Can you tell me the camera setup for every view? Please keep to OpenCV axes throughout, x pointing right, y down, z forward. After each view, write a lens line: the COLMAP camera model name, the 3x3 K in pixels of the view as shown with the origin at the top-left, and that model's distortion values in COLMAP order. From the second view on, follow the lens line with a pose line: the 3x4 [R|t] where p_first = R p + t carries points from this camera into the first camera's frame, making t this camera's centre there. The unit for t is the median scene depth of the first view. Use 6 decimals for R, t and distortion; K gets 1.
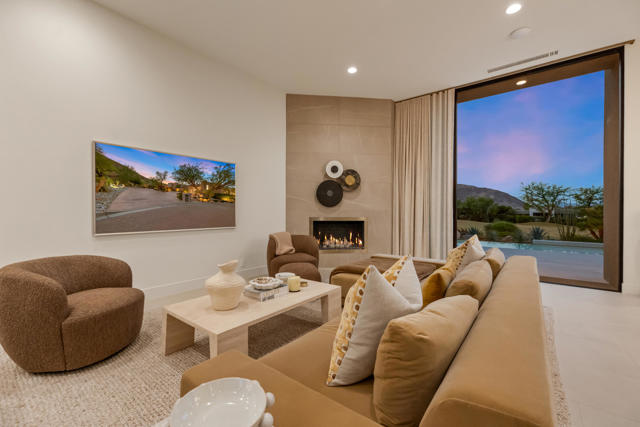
lens RADIAL K [[269.1, 0, 317.1], [0, 269.1, 215.9], [0, 0, 1]] dist [-0.001566, 0.000518]
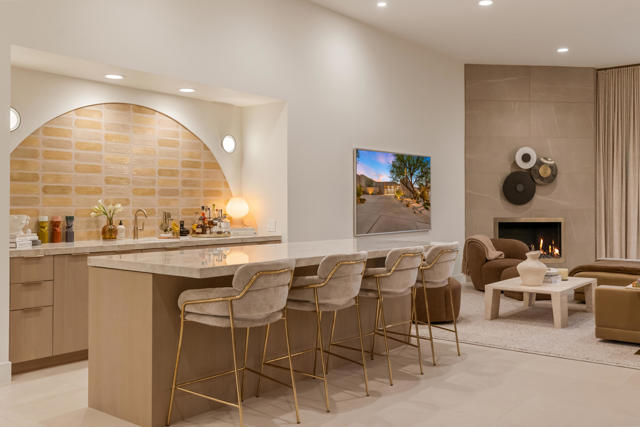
lens RADIAL K [[608.2, 0, 329.6], [0, 608.2, 203.4], [0, 0, 1]] dist [0.023713, 0.000000]
pose [[0.999909, -0.005591, 0.012269, -0.538271], [0.005798, 0.999841, -0.016888, -0.010863], [-0.012173, 0.016957, 0.999782, -0.797164]]
